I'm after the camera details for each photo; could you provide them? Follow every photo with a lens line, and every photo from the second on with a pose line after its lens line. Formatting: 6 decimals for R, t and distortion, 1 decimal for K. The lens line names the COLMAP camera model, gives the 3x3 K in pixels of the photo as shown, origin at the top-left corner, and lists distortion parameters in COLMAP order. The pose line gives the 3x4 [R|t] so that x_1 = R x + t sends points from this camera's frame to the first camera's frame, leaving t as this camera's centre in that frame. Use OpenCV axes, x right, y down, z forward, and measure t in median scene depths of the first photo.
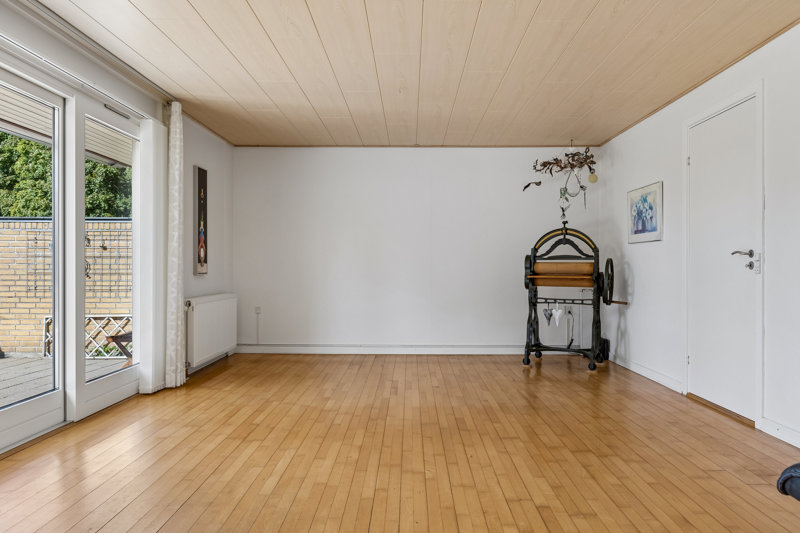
lens RADIAL K [[554.6, 0, 400.3], [0, 554.6, 265.7], [0, 0, 1]] dist [0.000143, 0.000141]
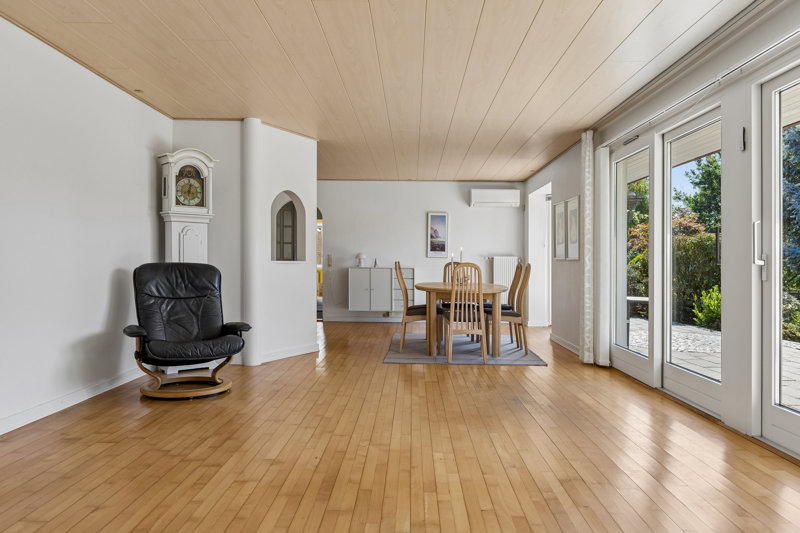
lens RADIAL K [[577.0, 0, 399.7], [0, 577.0, 268.5], [0, 0, 1]] dist [0.001014, 0.000344]
pose [[-0.999882, -0.014920, 0.003527, -0.016460], [-0.014919, 0.999889, 0.000464, 0.011859], [-0.003534, 0.000411, -0.999994, 2.086637]]
